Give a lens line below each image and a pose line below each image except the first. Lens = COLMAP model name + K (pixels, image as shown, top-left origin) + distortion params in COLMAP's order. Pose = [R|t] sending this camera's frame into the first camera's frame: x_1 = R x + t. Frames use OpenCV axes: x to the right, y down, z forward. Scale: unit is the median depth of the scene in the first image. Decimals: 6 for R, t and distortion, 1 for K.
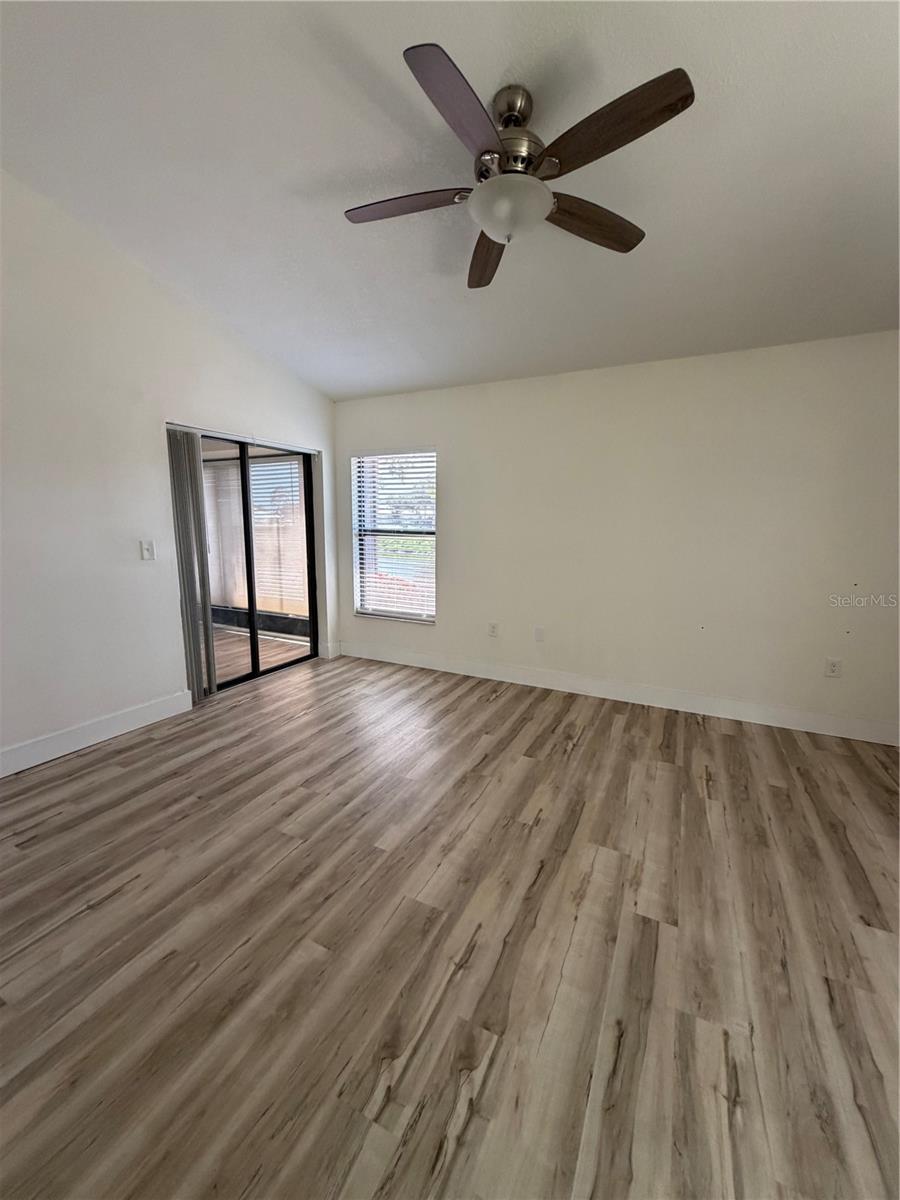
lens RADIAL K [[481.0, 0, 447.3], [0, 481.0, 599.5], [0, 0, 1]] dist [-0.002349, 0.000139]
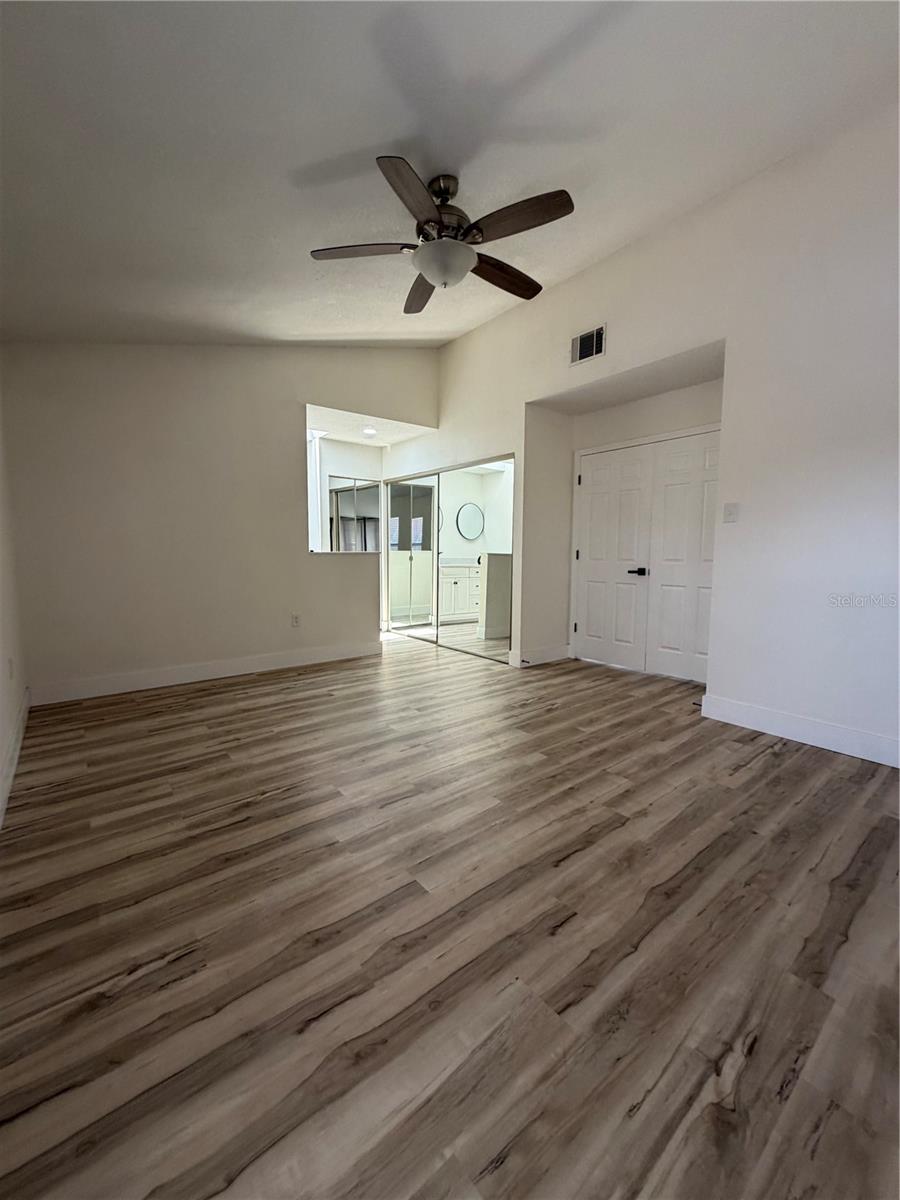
lens RADIAL K [[481.0, 0, 449.1], [0, 481.0, 599.9], [0, 0, 1]] dist [-0.002349, 0.000139]
pose [[-0.908606, -0.055180, 0.413994, -0.401561], [0.056540, 0.965858, 0.252827, -0.221855], [-0.413810, 0.253127, -0.874464, 2.020526]]
